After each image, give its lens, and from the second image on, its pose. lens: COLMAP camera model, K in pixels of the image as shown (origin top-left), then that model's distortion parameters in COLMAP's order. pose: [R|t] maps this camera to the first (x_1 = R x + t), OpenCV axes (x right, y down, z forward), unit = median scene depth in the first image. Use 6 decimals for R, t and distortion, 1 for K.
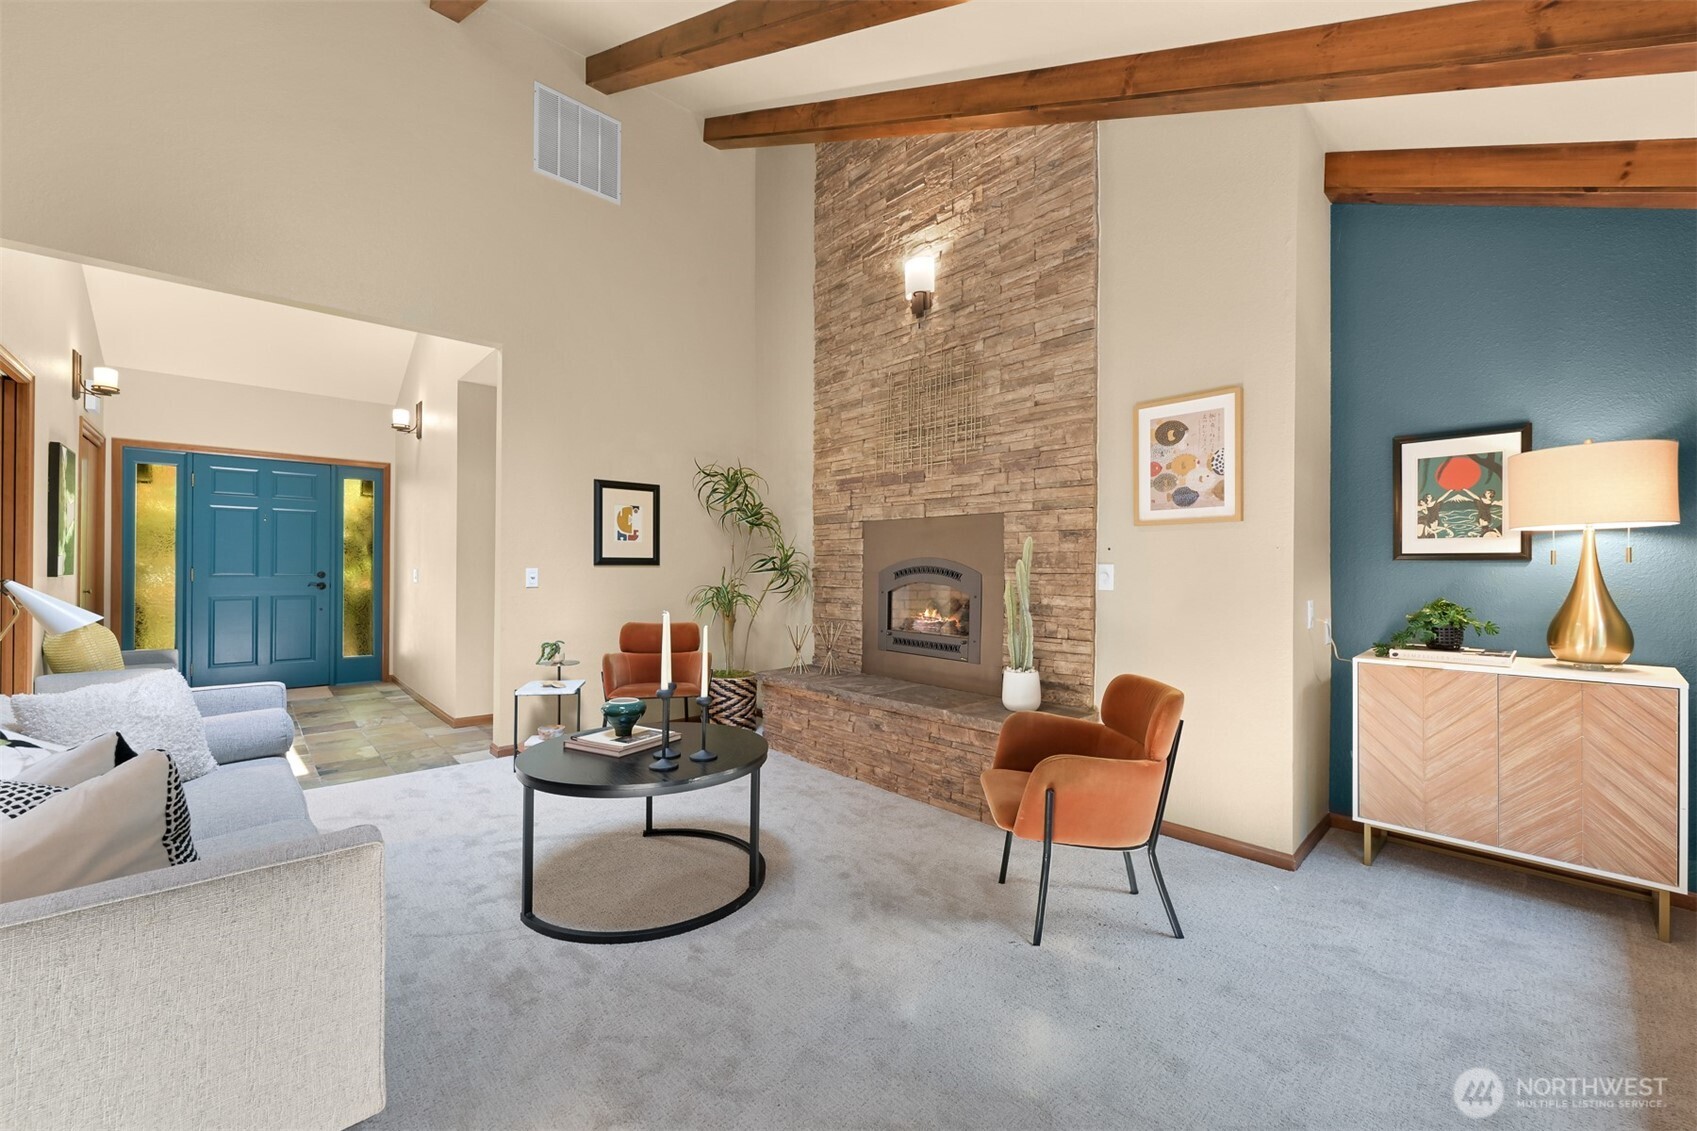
lens RADIAL K [[676.7, 0, 844.5], [0, 676.7, 569.0], [0, 0, 1]] dist [0.000913, 0.000352]
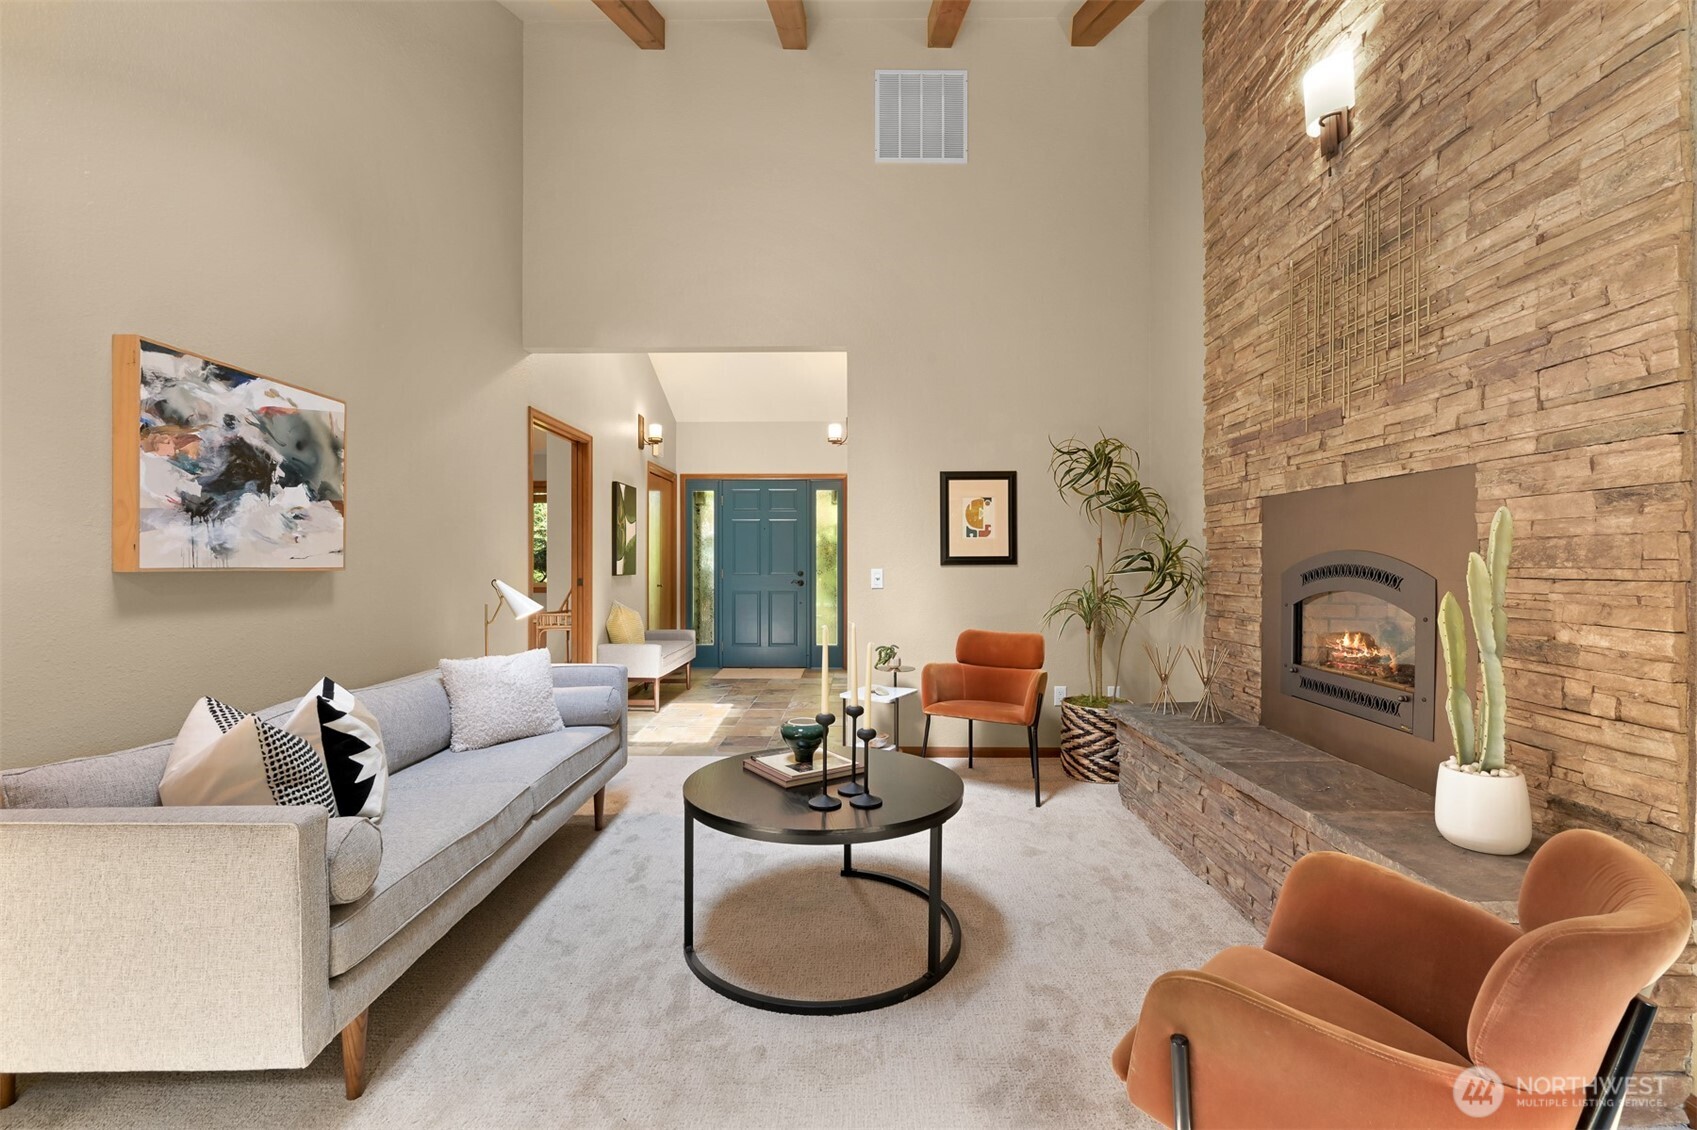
lens RADIAL K [[721.0, 0, 848.5], [0, 721.0, 565.0], [0, 0, 1]] dist [-0.001769, 0.000299]
pose [[0.730893, -0.005519, -0.682470, 0.225007], [0.005015, 0.999984, -0.002715, -0.004076], [0.682473, -0.001438, 0.730909, 0.217372]]
